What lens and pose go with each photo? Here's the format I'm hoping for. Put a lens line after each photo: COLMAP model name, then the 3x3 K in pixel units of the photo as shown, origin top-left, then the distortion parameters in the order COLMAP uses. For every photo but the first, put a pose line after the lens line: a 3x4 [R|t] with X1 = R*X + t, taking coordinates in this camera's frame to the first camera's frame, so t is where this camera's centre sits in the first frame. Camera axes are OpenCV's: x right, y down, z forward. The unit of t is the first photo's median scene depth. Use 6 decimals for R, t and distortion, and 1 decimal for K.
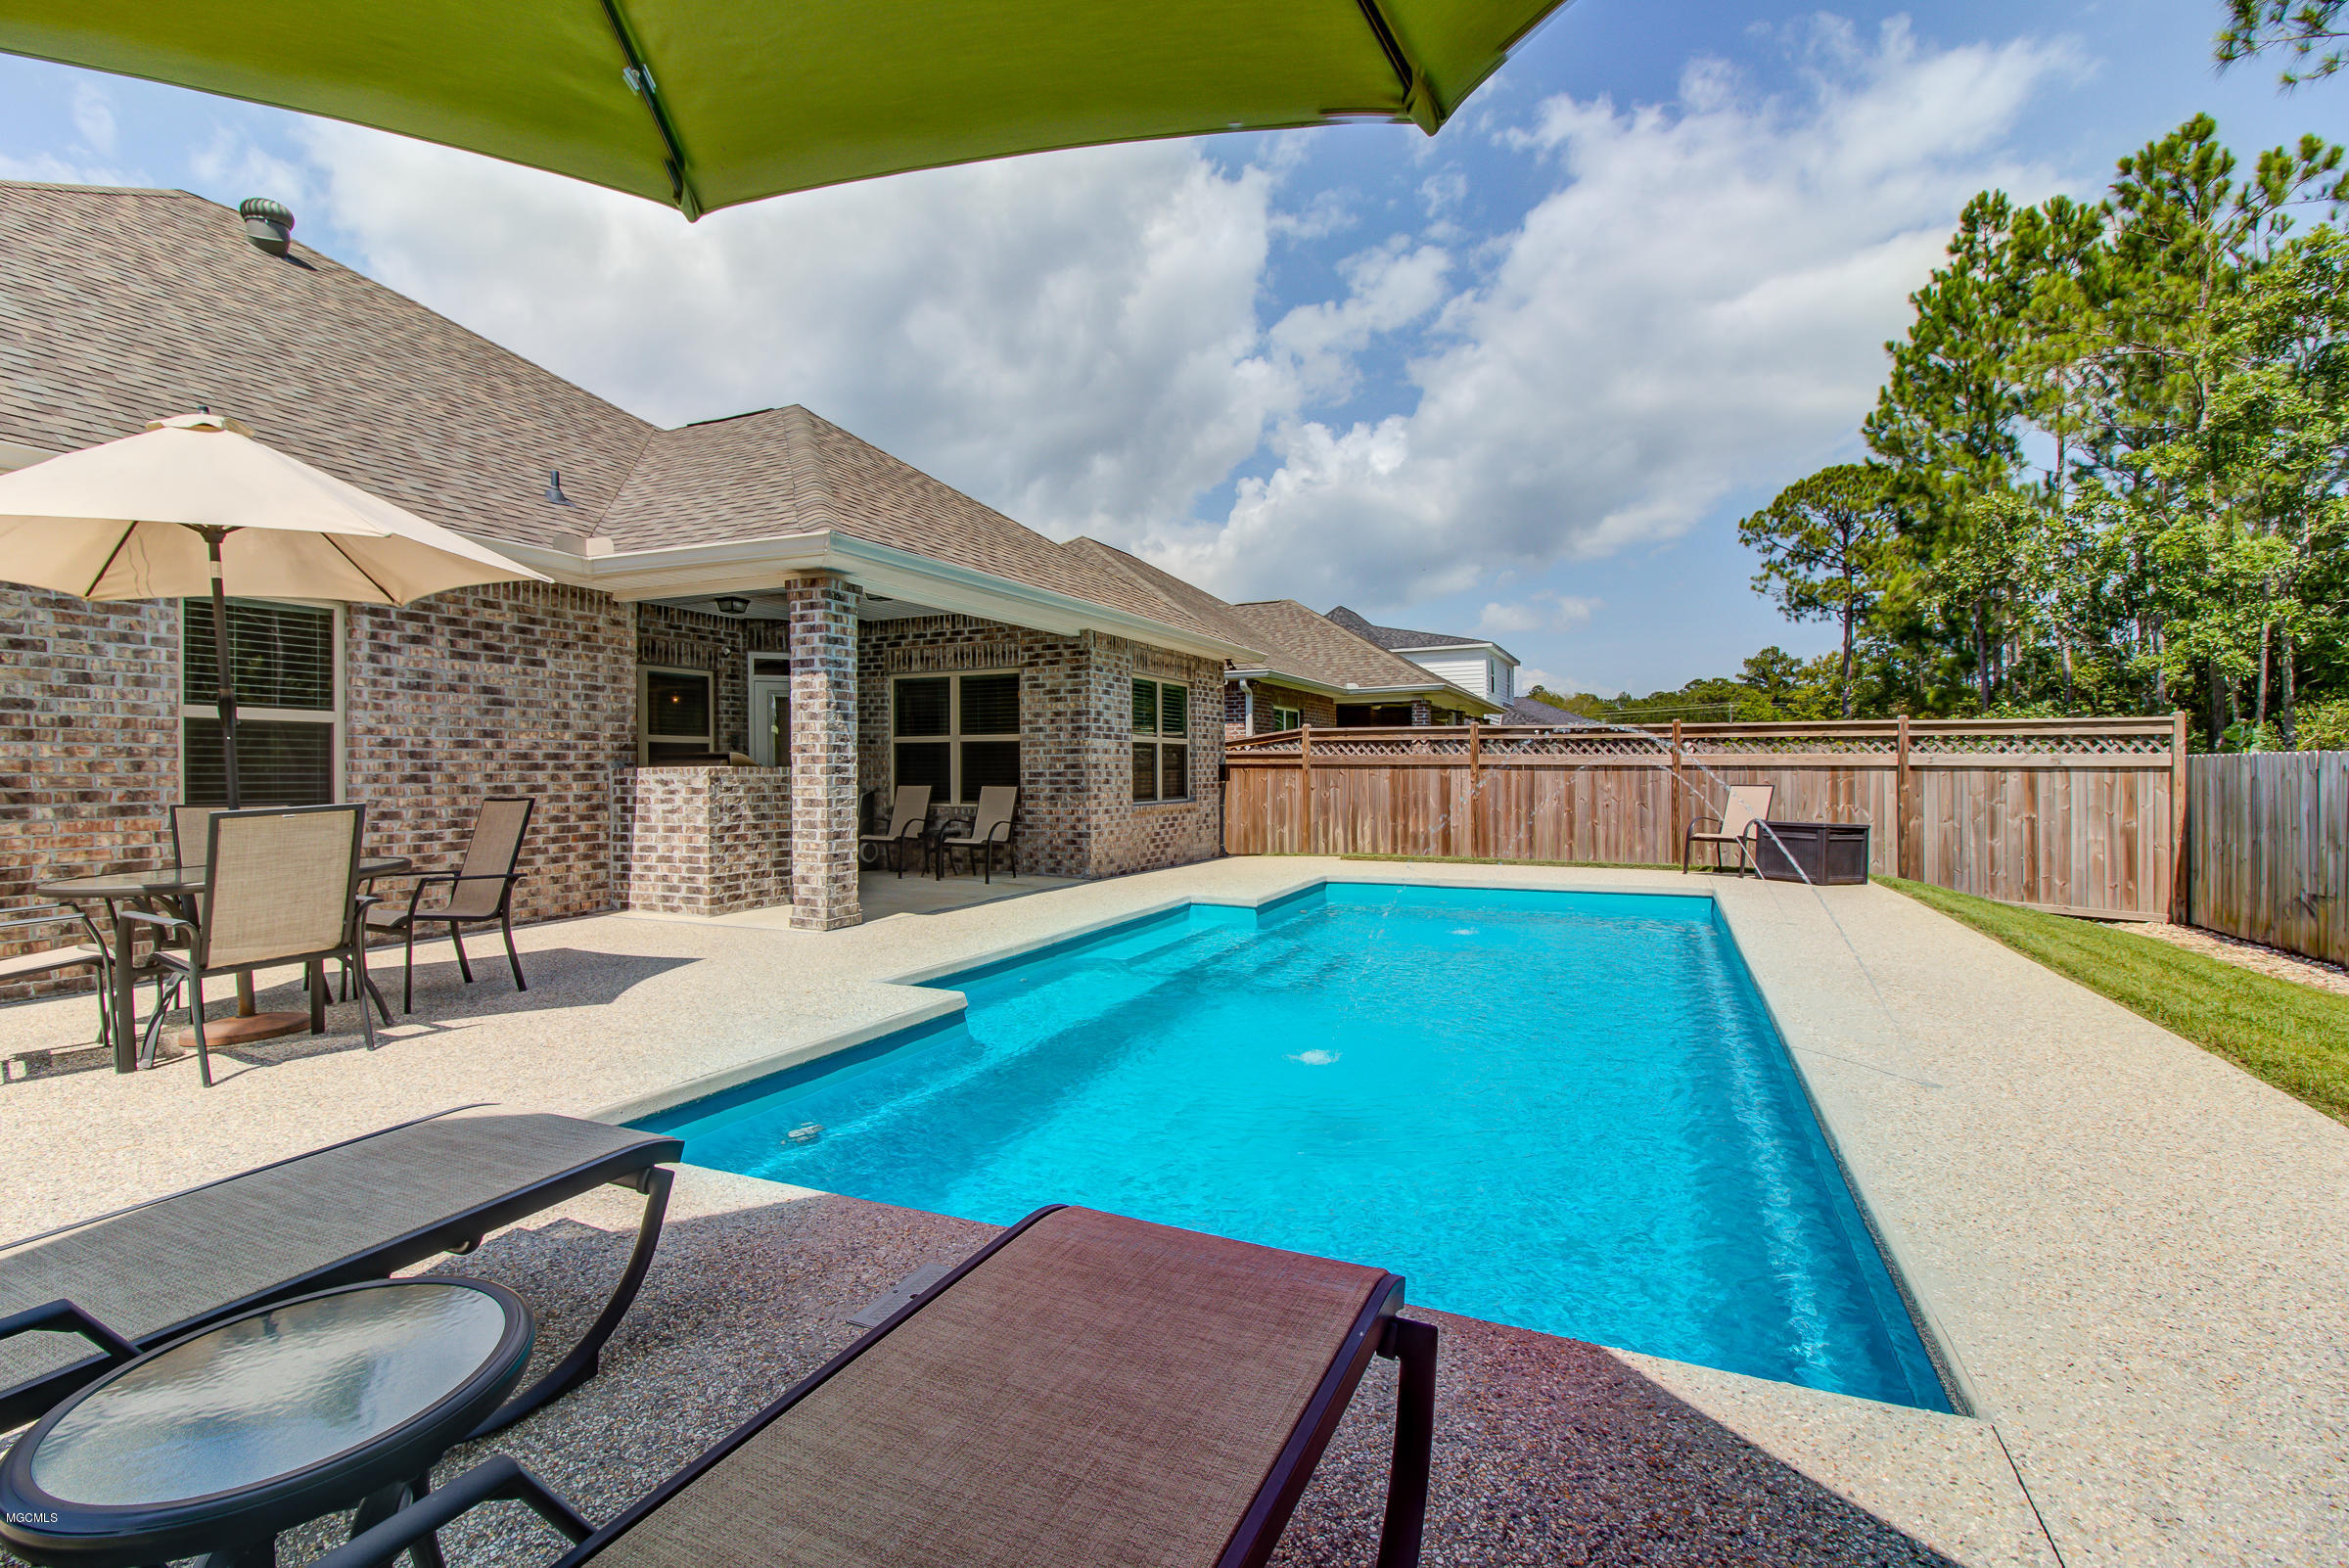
lens RADIAL K [[1080.4, 0, 1155.7], [0, 1080.4, 765.9], [0, 0, 1]] dist [0.019805, -0.013568]
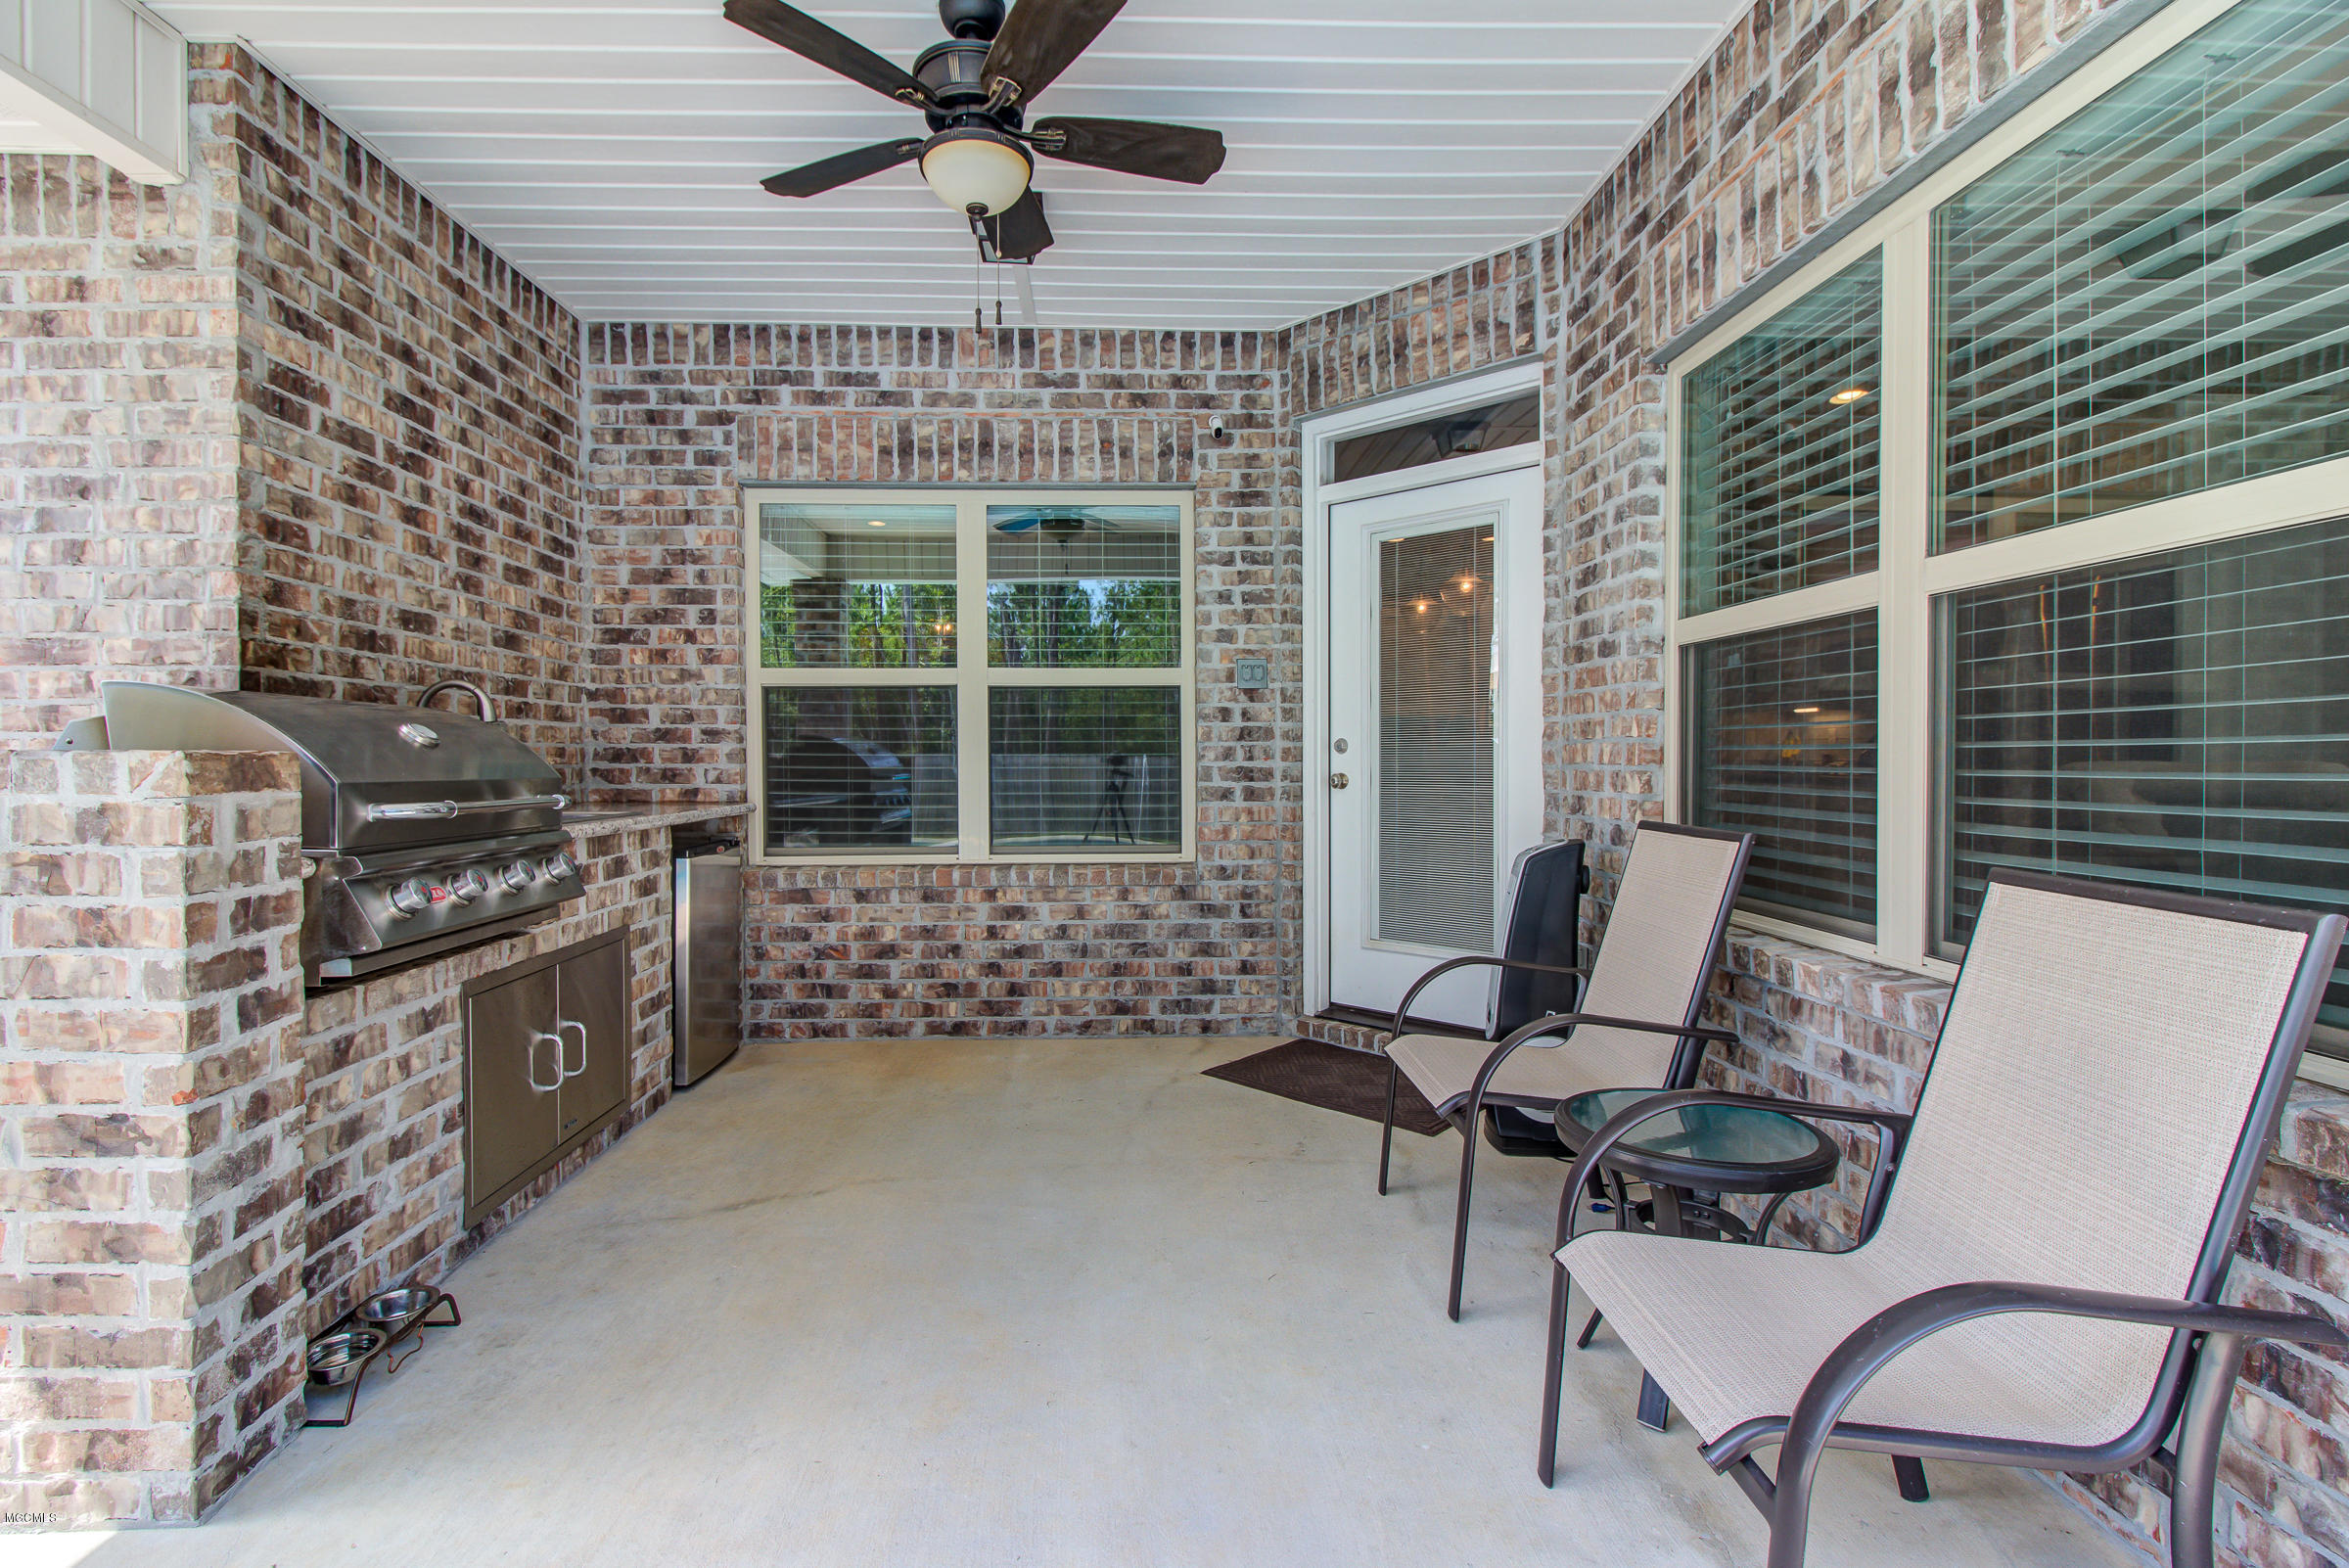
lens RADIAL K [[1080.4, 0, 1142.9], [0, 1080.4, 776.5], [0, 0, 1]] dist [0.019805, -0.013568]
pose [[0.448811, 0.020170, -0.893399, -0.088001], [0.005485, 0.999664, 0.025325, 0.001339], [0.893610, -0.016266, 0.448549, 0.862794]]
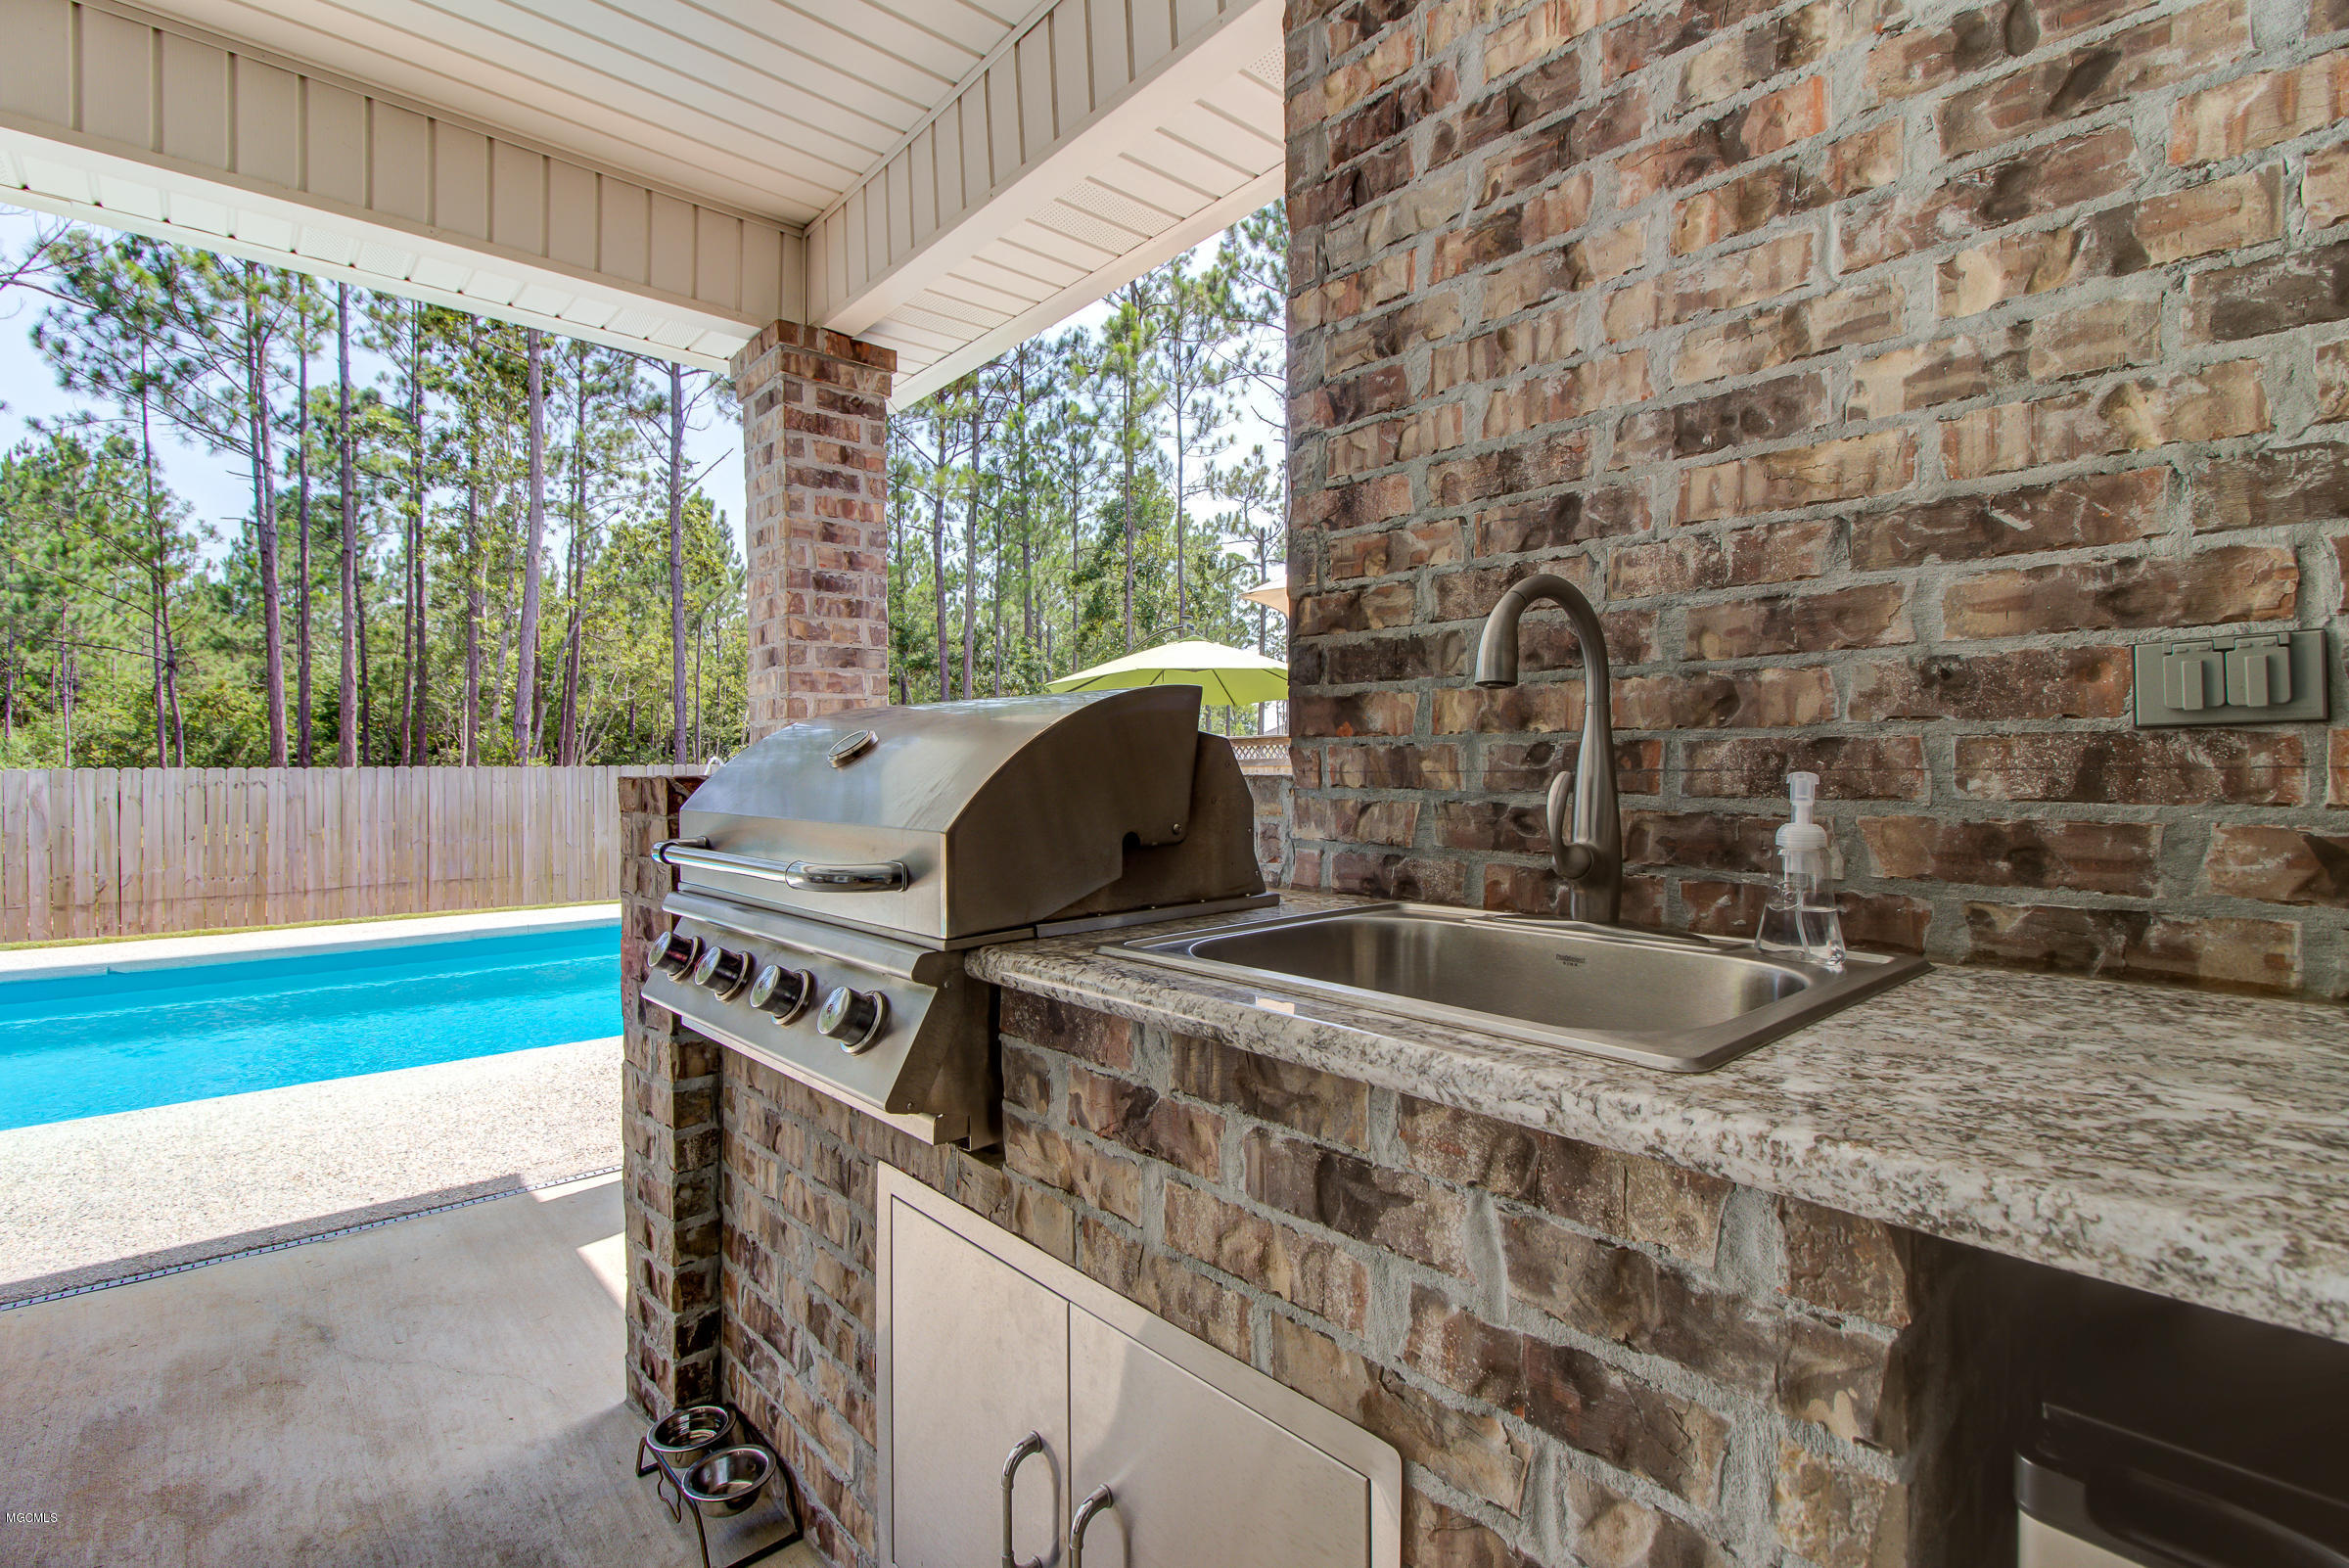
lens RADIAL K [[1080.4, 0, 1150.8], [0, 1080.4, 773.8], [0, 0, 1]] dist [0.019805, -0.013568]
pose [[-0.914896, 0.009826, 0.403570, -0.423820], [0.009076, 0.999952, -0.003770, 0.001854], [-0.403587, 0.000214, -0.914941, 0.943272]]
